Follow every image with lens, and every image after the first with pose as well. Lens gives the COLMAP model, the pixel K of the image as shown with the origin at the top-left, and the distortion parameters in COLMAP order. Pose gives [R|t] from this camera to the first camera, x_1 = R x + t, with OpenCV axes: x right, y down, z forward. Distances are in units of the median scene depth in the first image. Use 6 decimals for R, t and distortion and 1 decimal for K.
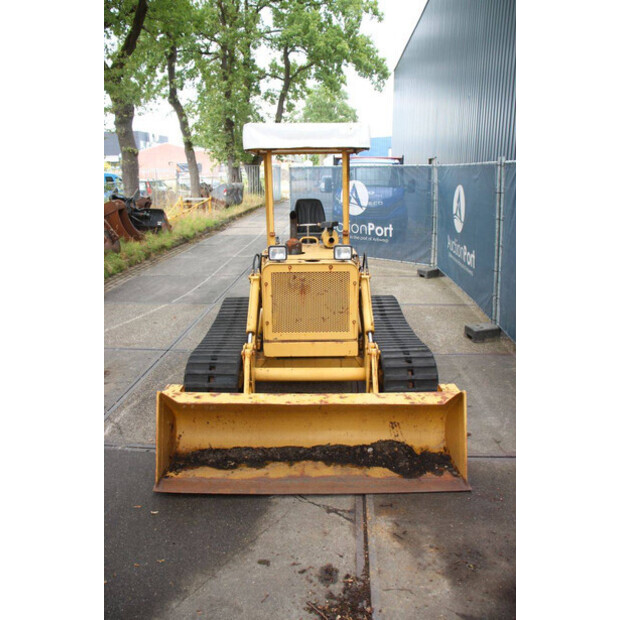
lens RADIAL K [[494.2, 0, 310.0], [0, 494.2, 310.0], [0, 0, 1]] dist [-0.136678, 0.010217]
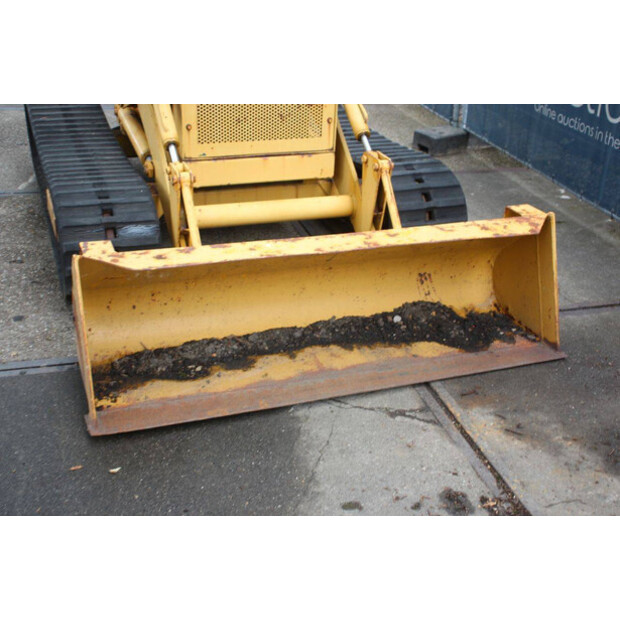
lens RADIAL K [[778.3, 0, 310.0], [0, 778.3, 310.0], [0, 0, 1]] dist [-0.071756, -0.017295]
pose [[0.936880, -0.113826, 0.330605, -0.333347], [0.035846, 0.971813, 0.233011, 0.033866], [-0.347809, -0.206453, 0.914552, 0.109865]]
